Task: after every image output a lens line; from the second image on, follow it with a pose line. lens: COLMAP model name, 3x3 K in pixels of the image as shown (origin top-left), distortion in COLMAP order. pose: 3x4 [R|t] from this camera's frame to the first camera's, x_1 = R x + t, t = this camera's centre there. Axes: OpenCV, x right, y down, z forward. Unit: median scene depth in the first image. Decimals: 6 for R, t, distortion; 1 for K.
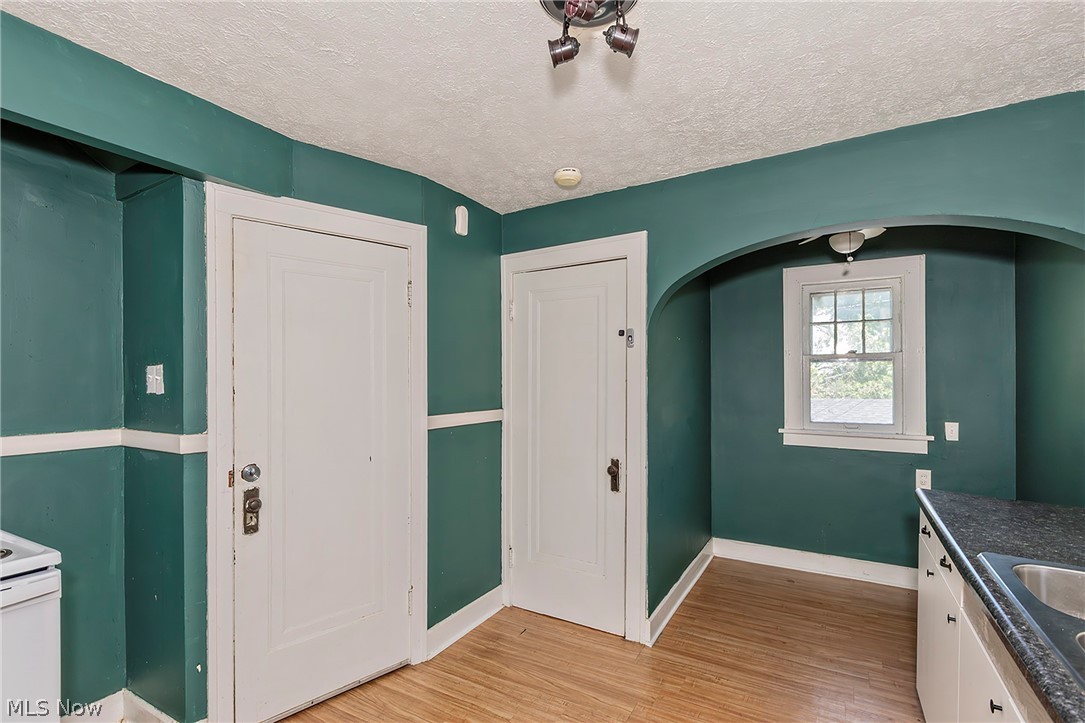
lens RADIAL K [[494.9, 0, 540.4], [0, 494.9, 365.1], [0, 0, 1]] dist [0.009964, -0.000109]
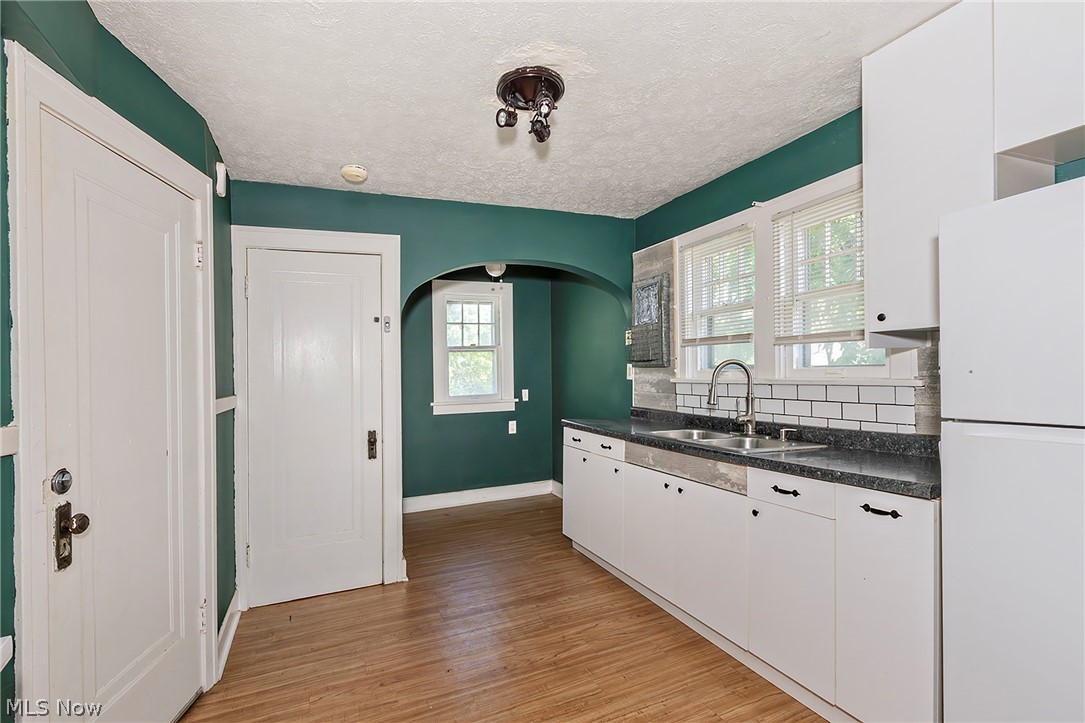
lens RADIAL K [[494.9, 0, 514.9], [0, 494.9, 364.5], [0, 0, 1]] dist [0.009964, -0.000109]
pose [[0.611129, -0.001149, 0.791530, -0.539319], [0.003201, 0.999994, -0.001020, 0.039917], [-0.791524, 0.003157, 0.611129, 0.049771]]
